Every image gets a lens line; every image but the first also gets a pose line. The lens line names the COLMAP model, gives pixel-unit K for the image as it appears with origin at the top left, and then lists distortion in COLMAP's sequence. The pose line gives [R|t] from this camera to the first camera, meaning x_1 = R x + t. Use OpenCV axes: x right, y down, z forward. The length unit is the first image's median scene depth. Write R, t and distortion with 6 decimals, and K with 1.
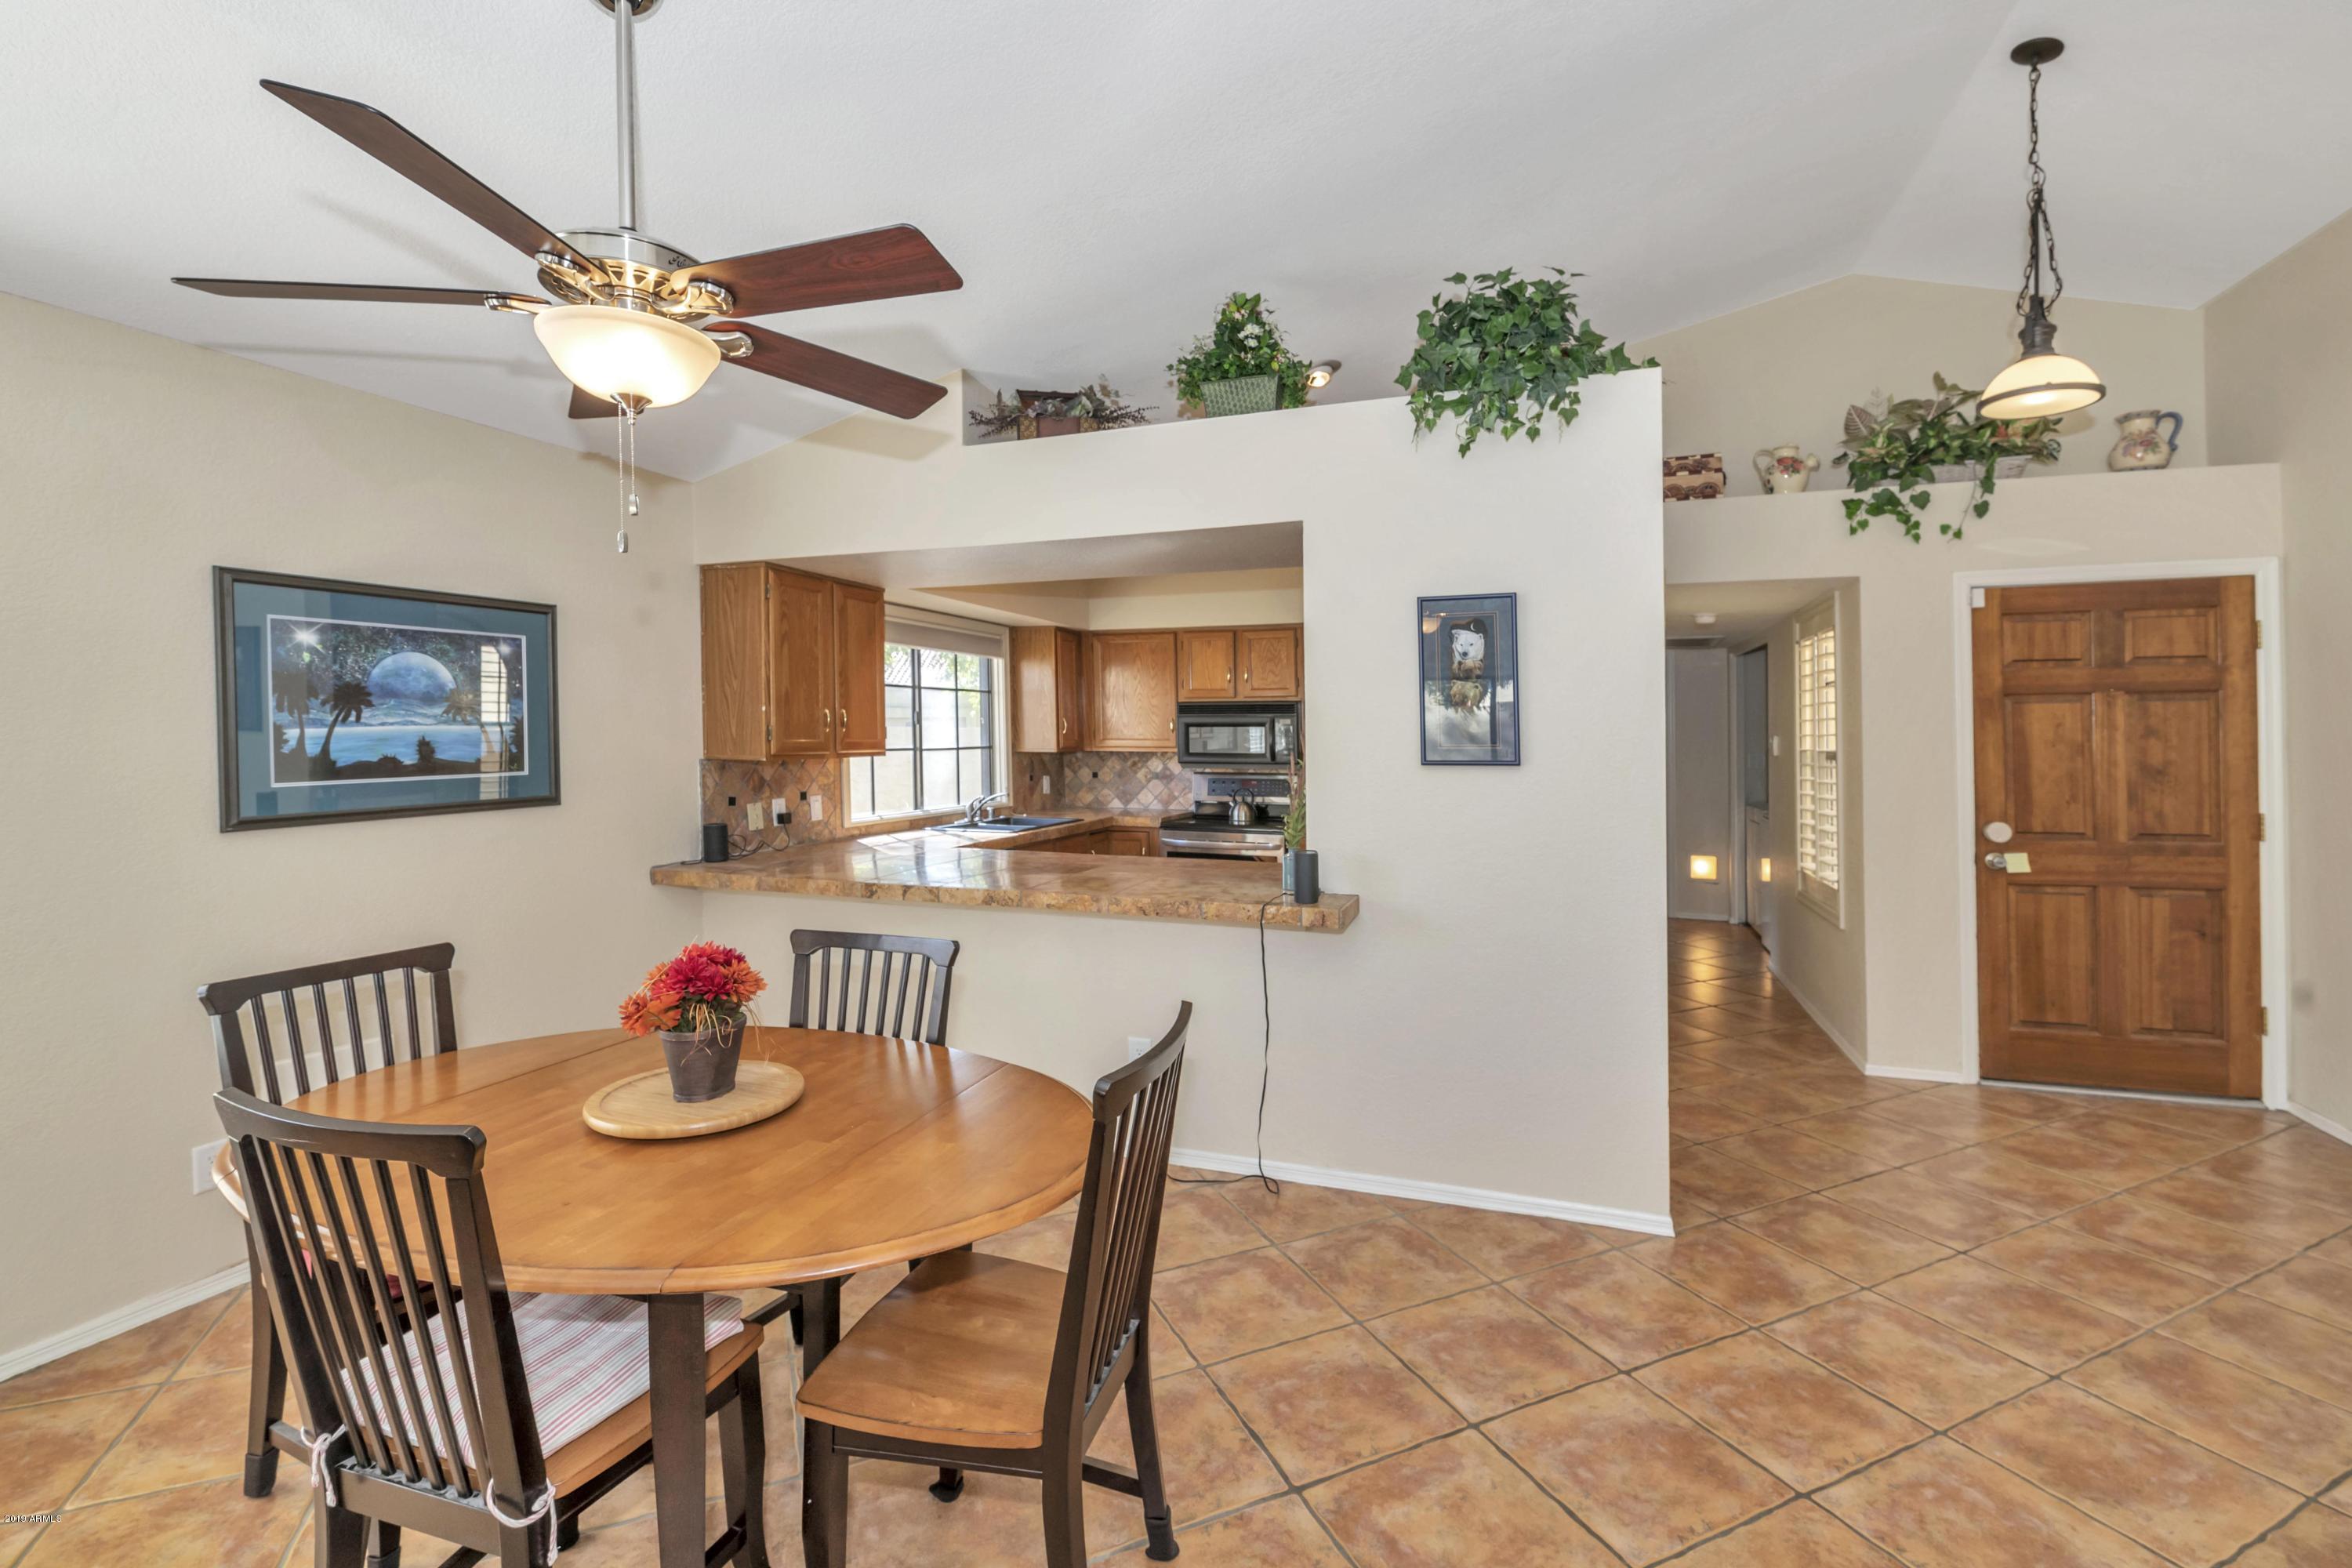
lens RADIAL K [[1043.2, 0, 1180.7], [0, 1043.2, 750.5], [0, 0, 1]] dist [-0.012687, -0.000468]
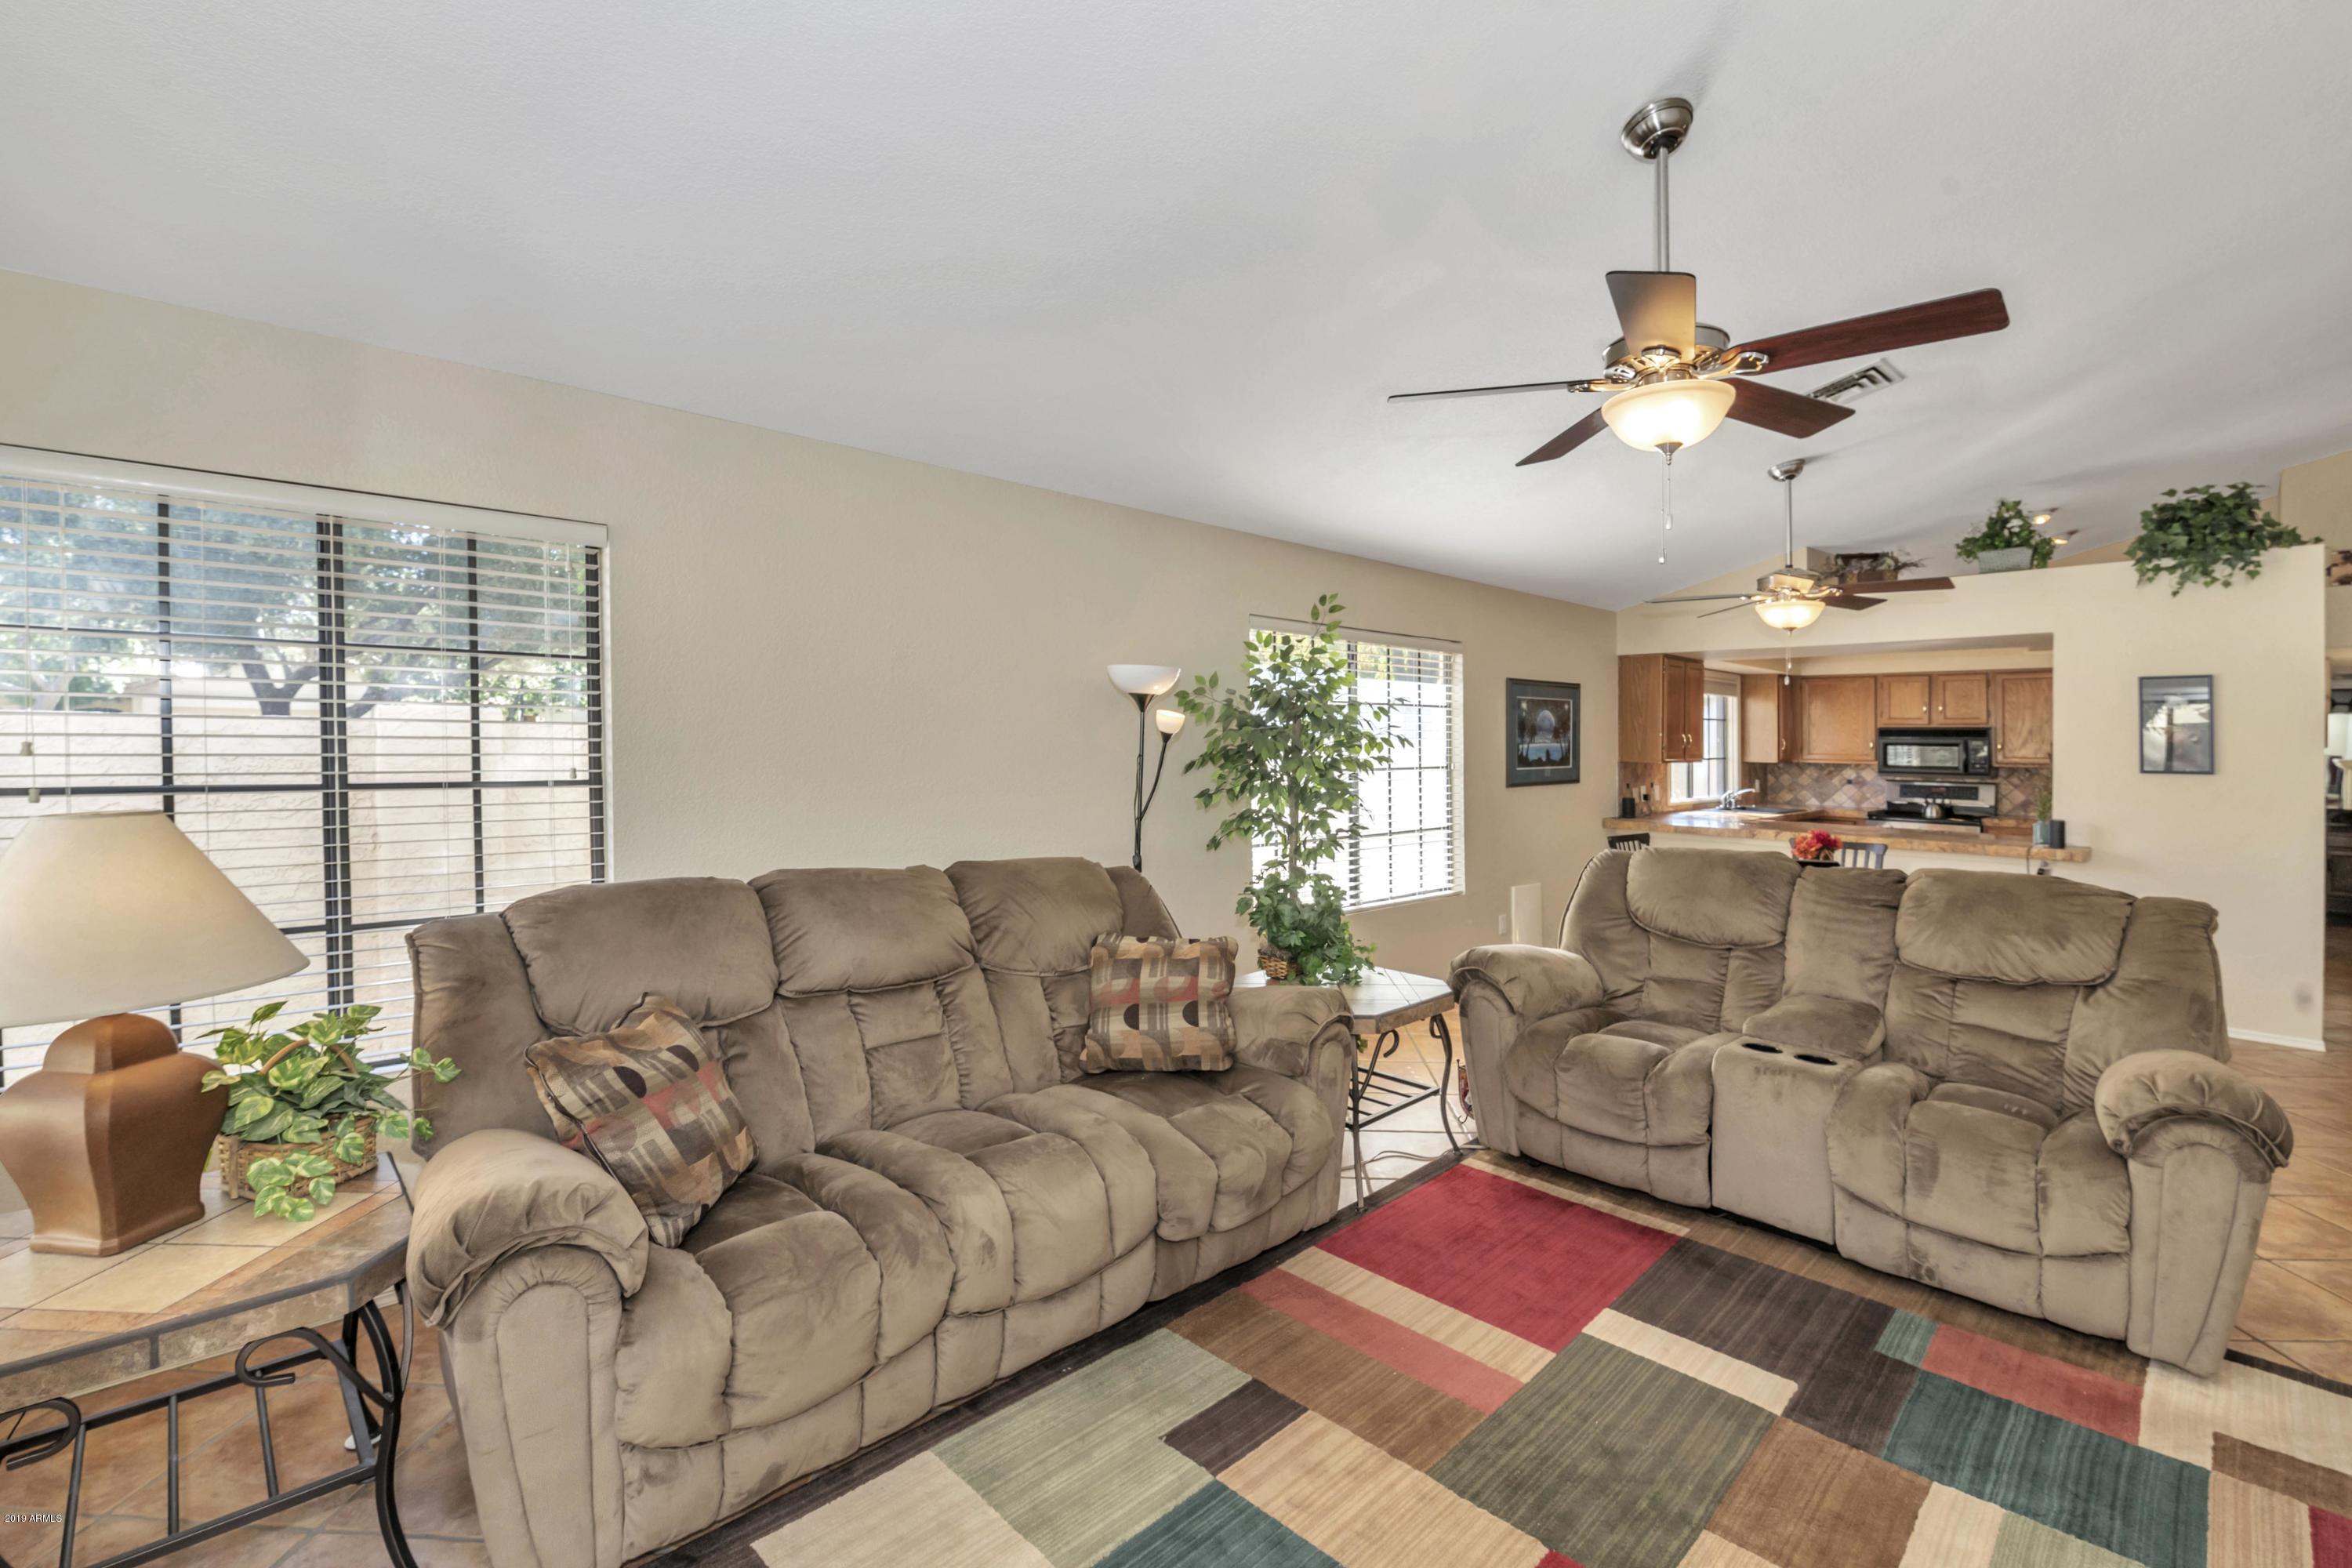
lens RADIAL K [[1052.9, 0, 1179.9], [0, 1052.9, 749.3], [0, 0, 1]] dist [-0.000433, -0.006922]
pose [[0.900056, 0.015338, -0.435504, -0.340512], [-0.020204, 0.999774, -0.006545, 0.013937], [0.435306, 0.014690, 0.900163, -0.960859]]
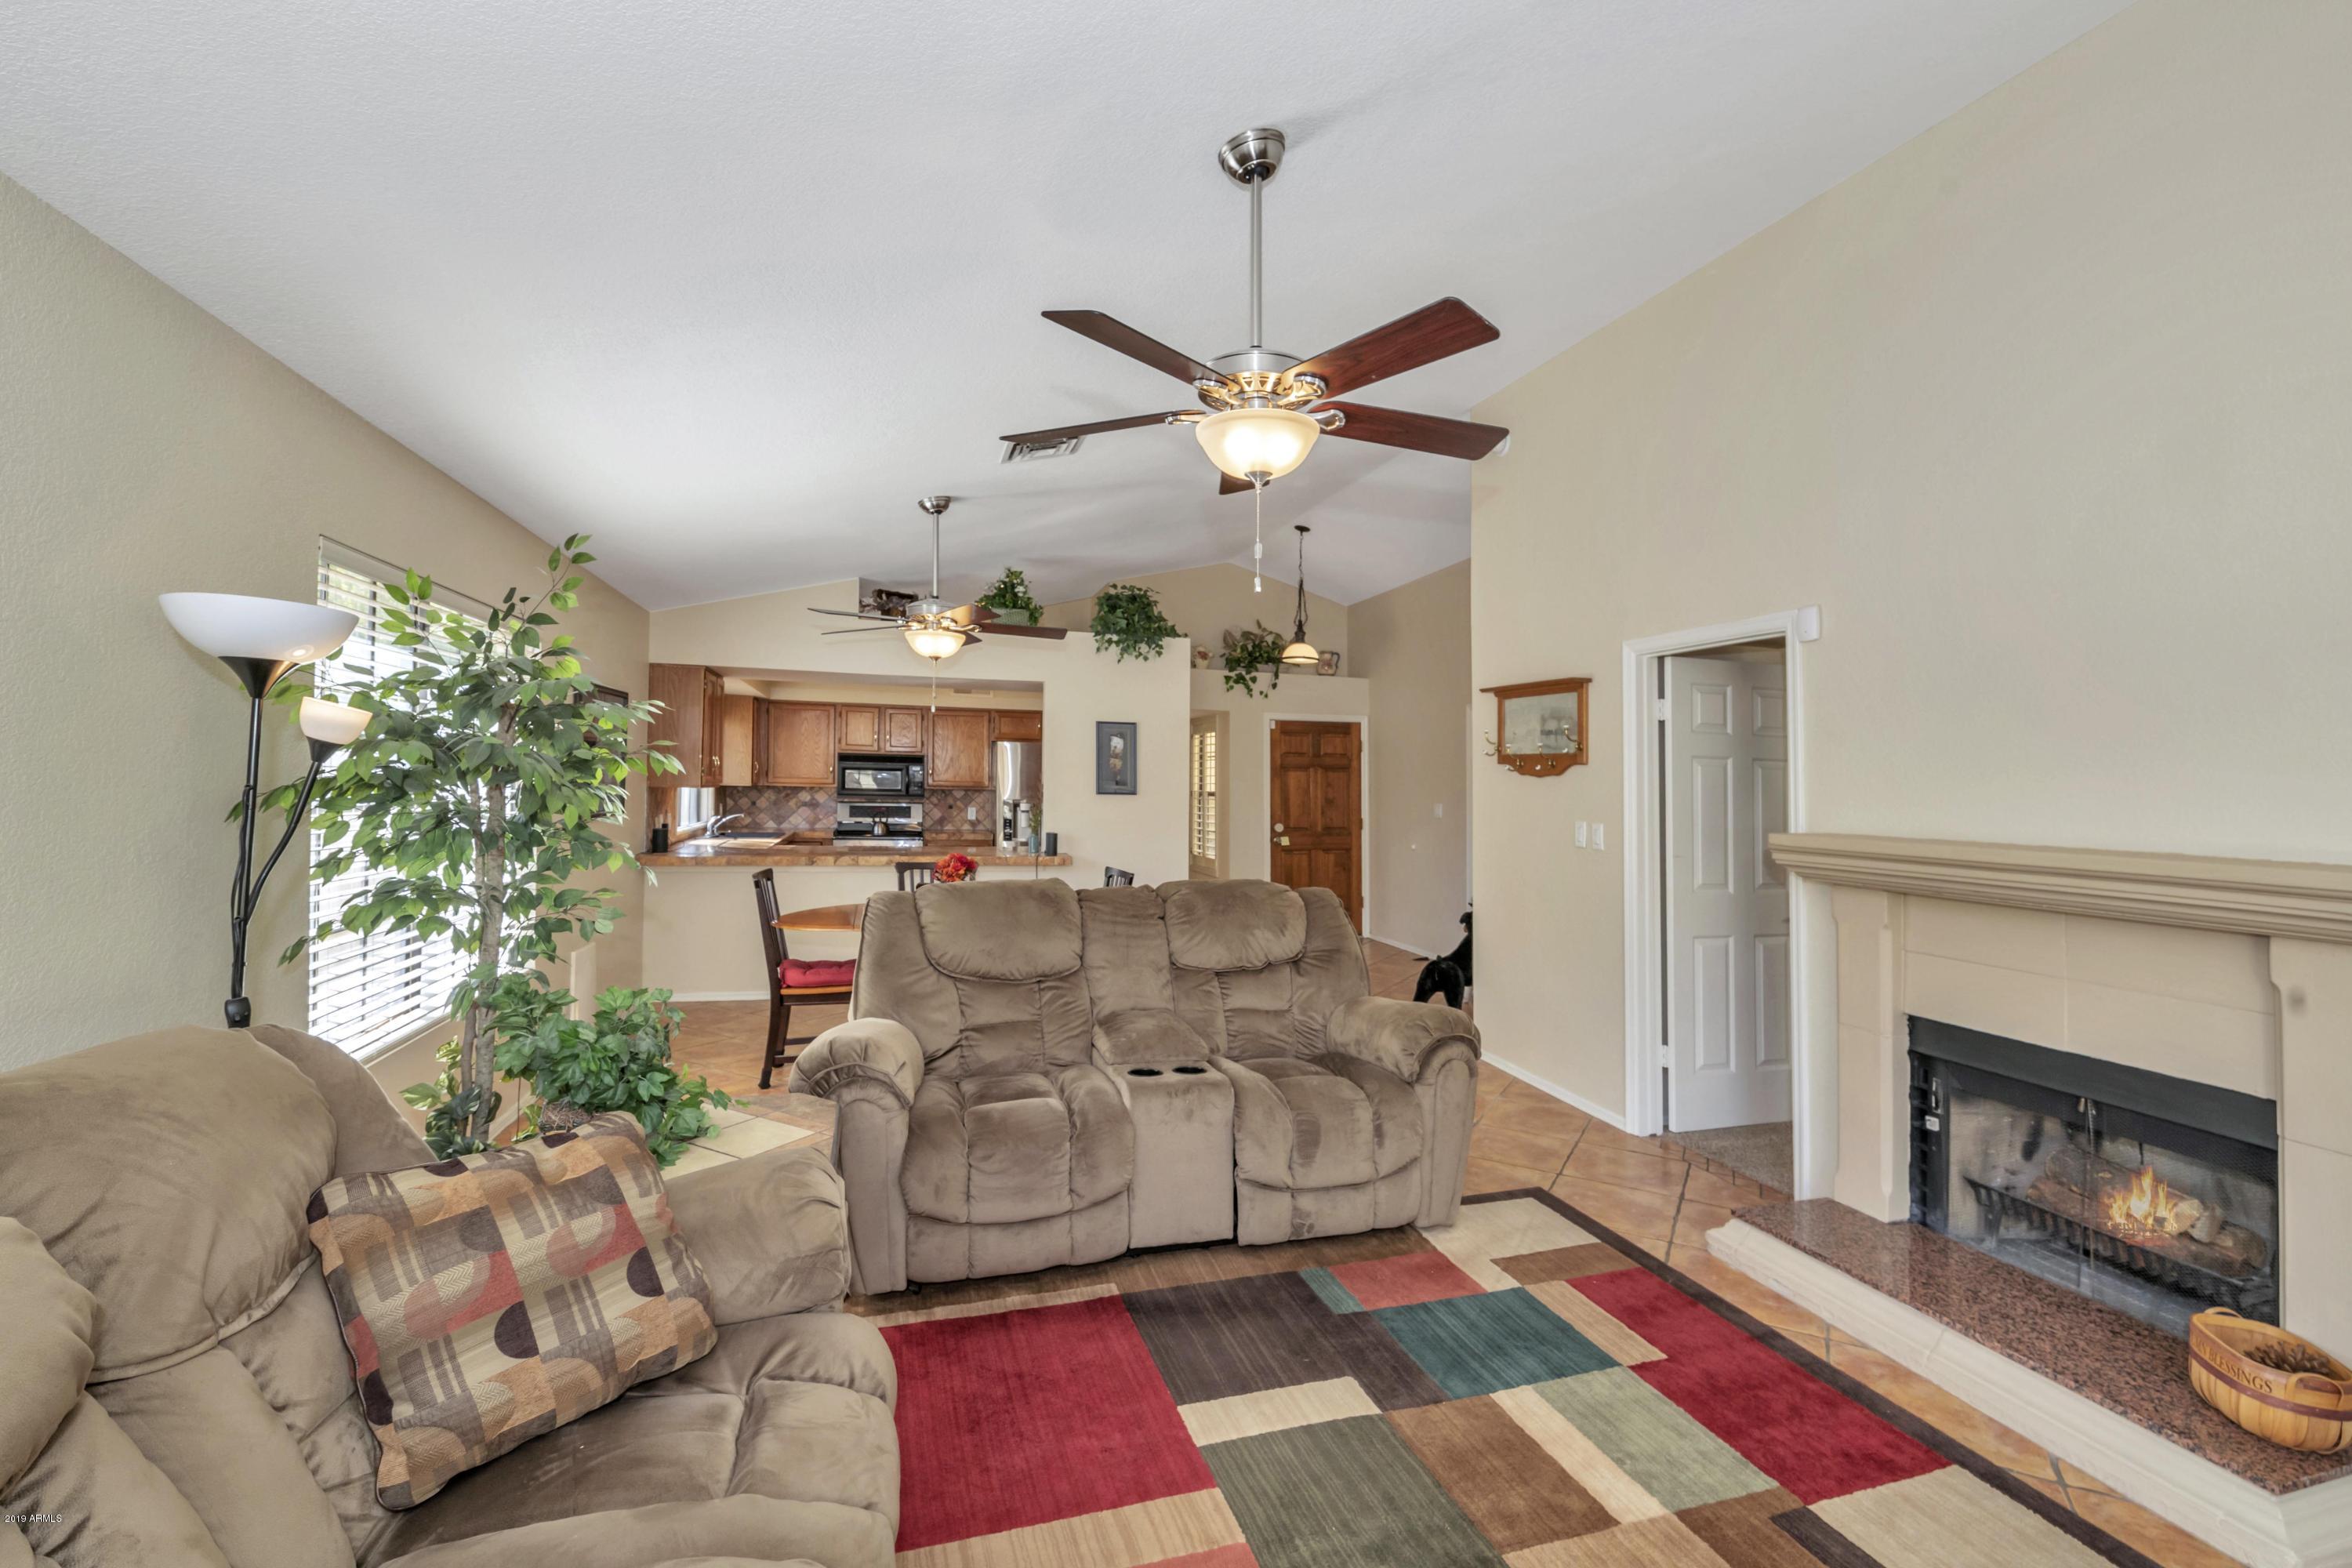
lens RADIAL K [[1046.1, 0, 1234.5], [0, 1046.1, 737.9], [0, 0, 1]] dist [-0.004634, -0.000547]
pose [[0.781149, 0.044749, 0.622739, -0.728205], [-0.012074, 0.998324, -0.056593, 0.012647], [-0.624227, 0.036689, 0.780381, -0.743152]]
